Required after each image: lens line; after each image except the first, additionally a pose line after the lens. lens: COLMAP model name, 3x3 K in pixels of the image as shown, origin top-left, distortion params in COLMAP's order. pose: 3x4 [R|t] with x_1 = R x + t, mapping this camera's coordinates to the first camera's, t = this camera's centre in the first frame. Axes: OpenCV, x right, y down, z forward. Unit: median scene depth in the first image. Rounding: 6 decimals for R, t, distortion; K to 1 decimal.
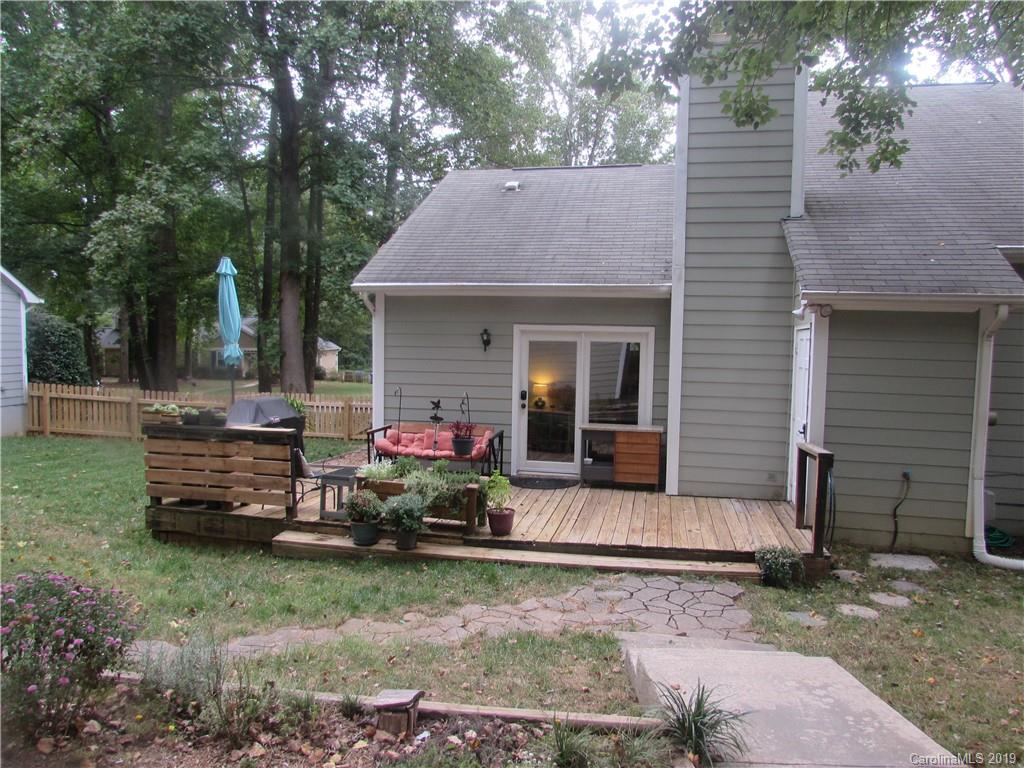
lens RADIAL K [[723.8, 0, 512.0], [0, 723.8, 384.0], [0, 0, 1]] dist [-0.005295, 0.001034]
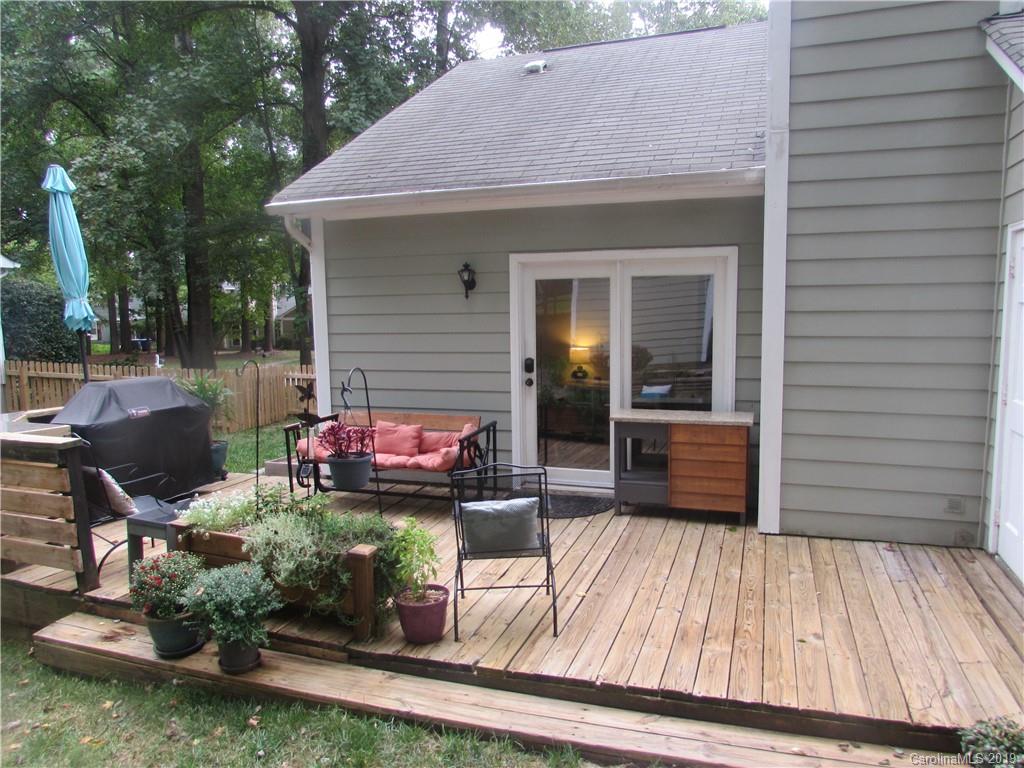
lens RADIAL K [[727.0, 0, 512.6], [0, 727.0, 386.2], [0, 0, 1]] dist [-0.018371, 0.002644]
pose [[0.990582, -0.018655, -0.135642, 0.096902], [0.025842, 0.998343, 0.051419, 0.000427], [0.134458, -0.054440, 0.989423, 0.396286]]
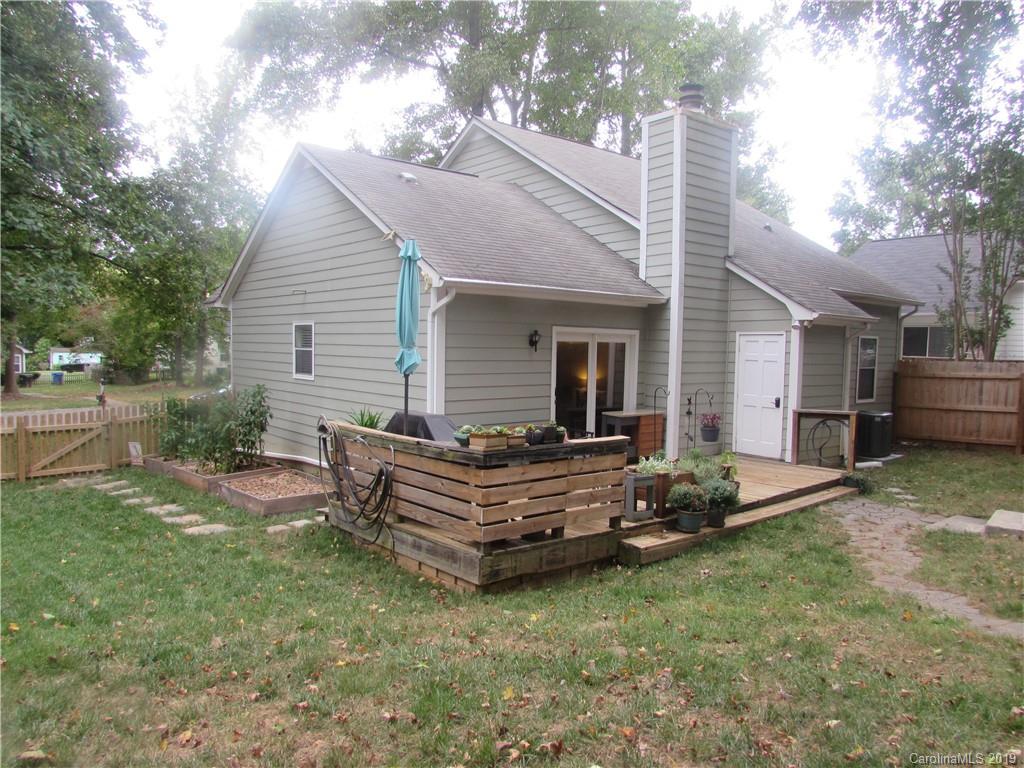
lens RADIAL K [[727.0, 0, 512.6], [0, 727.0, 386.2], [0, 0, 1]] dist [-0.018371, 0.002644]
pose [[0.619412, -0.051229, 0.783393, -0.951382], [0.039315, 0.998641, 0.034219, -0.035868], [-0.784081, 0.009604, 0.620584, 0.414934]]
